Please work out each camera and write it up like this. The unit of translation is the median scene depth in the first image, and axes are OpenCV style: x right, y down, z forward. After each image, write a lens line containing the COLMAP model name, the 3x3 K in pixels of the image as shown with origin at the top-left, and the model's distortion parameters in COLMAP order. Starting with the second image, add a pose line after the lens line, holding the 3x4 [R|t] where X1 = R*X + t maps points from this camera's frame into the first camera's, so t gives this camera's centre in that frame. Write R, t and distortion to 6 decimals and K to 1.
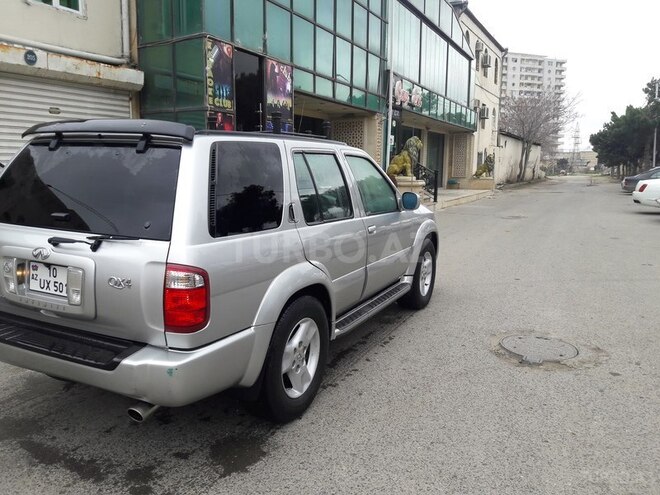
lens RADIAL K [[541.4, 0, 330.0], [0, 541.4, 247.5], [0, 0, 1]] dist [0.081659, -0.137488]
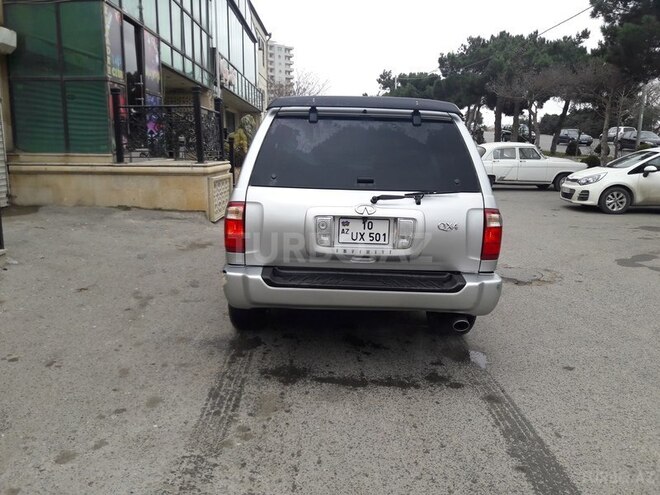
lens RADIAL K [[541.4, 0, 330.0], [0, 541.4, 247.5], [0, 0, 1]] dist [0.081659, -0.137488]
pose [[0.888260, -0.081877, 0.451985, -0.341576], [0.065180, 0.996496, 0.052422, 0.007867], [-0.454693, -0.017104, 0.890484, -0.006926]]
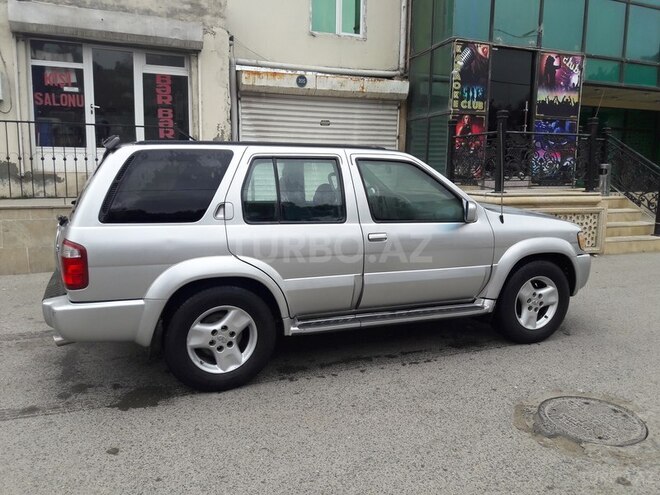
lens RADIAL K [[538.5, 0, 326.0], [0, 538.5, 251.6], [0, 0, 1]] dist [0.065302, -0.123347]
pose [[0.738307, 0.112409, -0.665032, 0.307604], [-0.109014, 0.992937, 0.046809, -0.020422], [0.665597, 0.037938, 0.745347, 0.111295]]
